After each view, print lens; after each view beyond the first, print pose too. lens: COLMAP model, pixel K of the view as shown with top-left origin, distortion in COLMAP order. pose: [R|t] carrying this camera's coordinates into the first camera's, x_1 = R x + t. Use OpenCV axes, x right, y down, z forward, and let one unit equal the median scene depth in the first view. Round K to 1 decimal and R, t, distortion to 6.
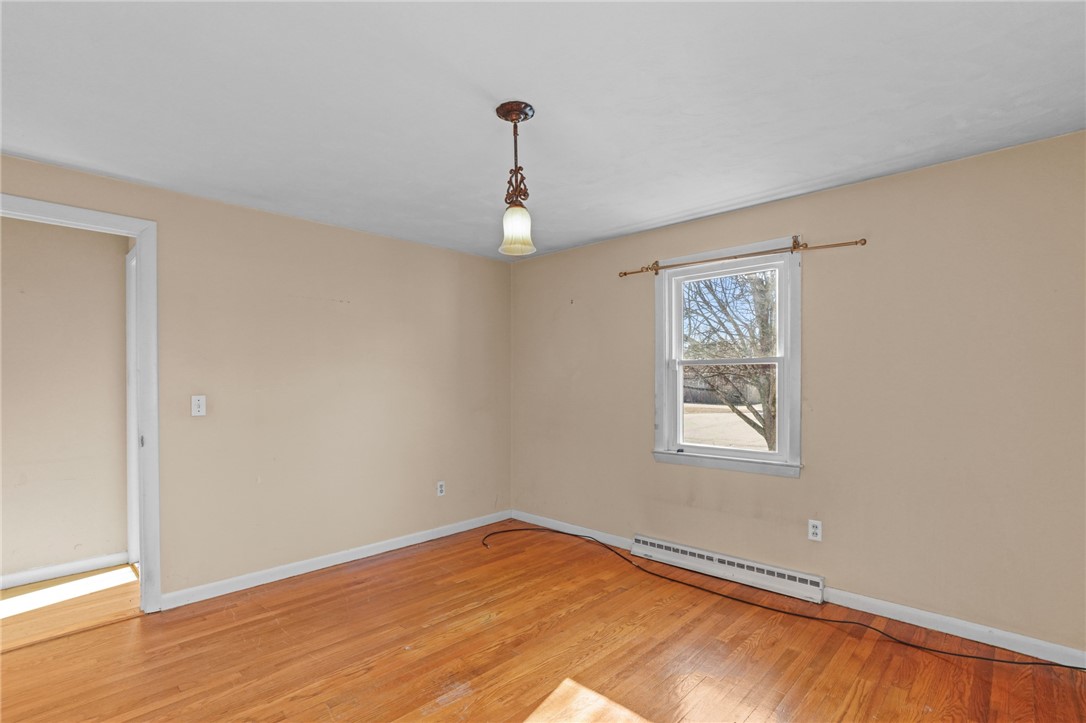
lens RADIAL K [[519.5, 0, 534.8], [0, 519.5, 394.0], [0, 0, 1]] dist [-0.051256, 0.027244]
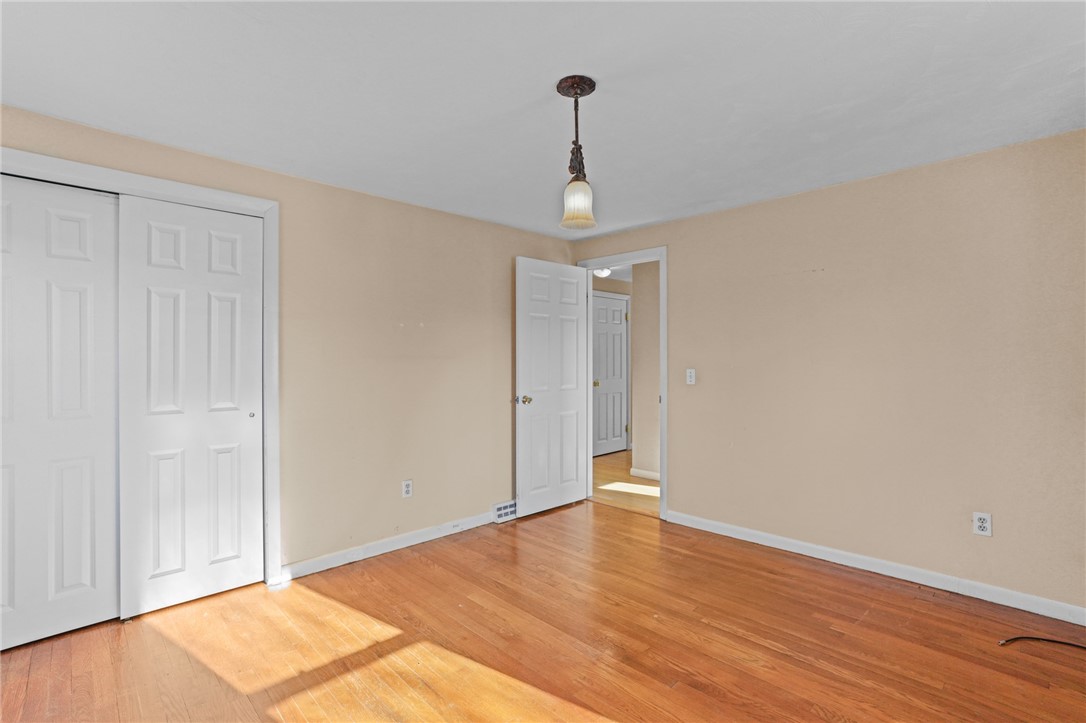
lens RADIAL K [[506.0, 0, 545.6], [0, 506.0, 370.3], [0, 0, 1]] dist [-0.050154, 0.024947]
pose [[-0.027002, 0.025671, -0.999306, 0.598115], [-0.021103, 0.999433, 0.026244, -0.018182], [0.999413, 0.021797, -0.026445, 0.629851]]
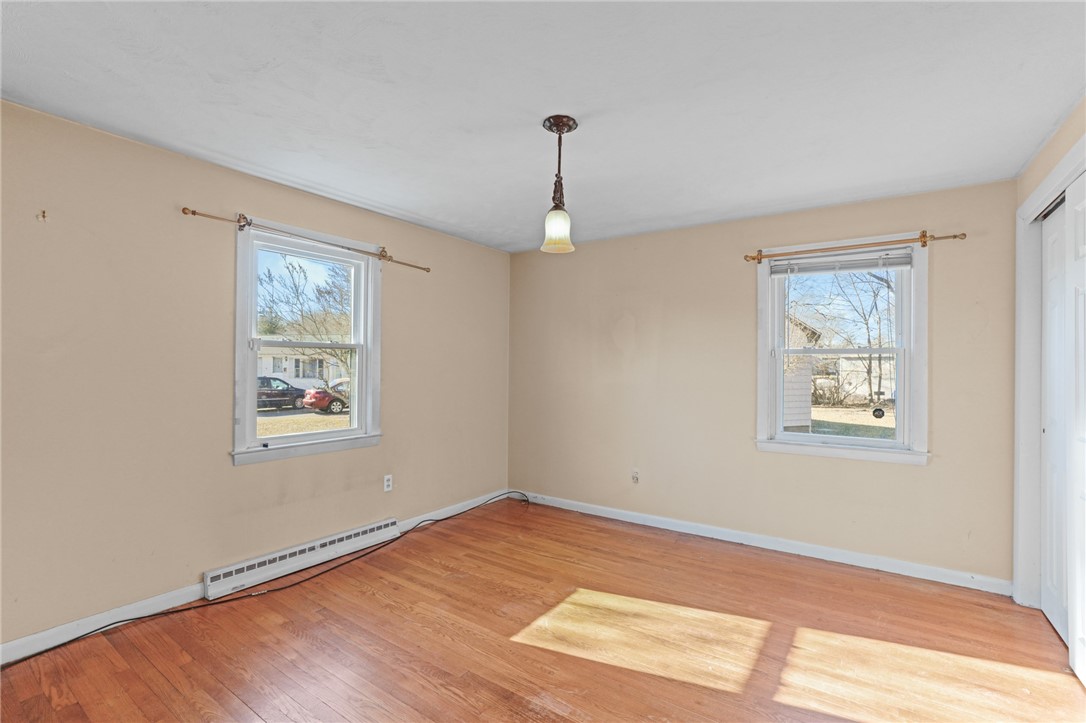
lens RADIAL K [[506.0, 0, 545.6], [0, 506.0, 370.3], [0, 0, 1]] dist [-0.050154, 0.024947]
pose [[-0.175115, -0.010854, 0.984488, -0.708778], [0.012927, 0.999828, 0.013322, -0.023141], [-0.984463, 0.015059, -0.174944, 0.789420]]
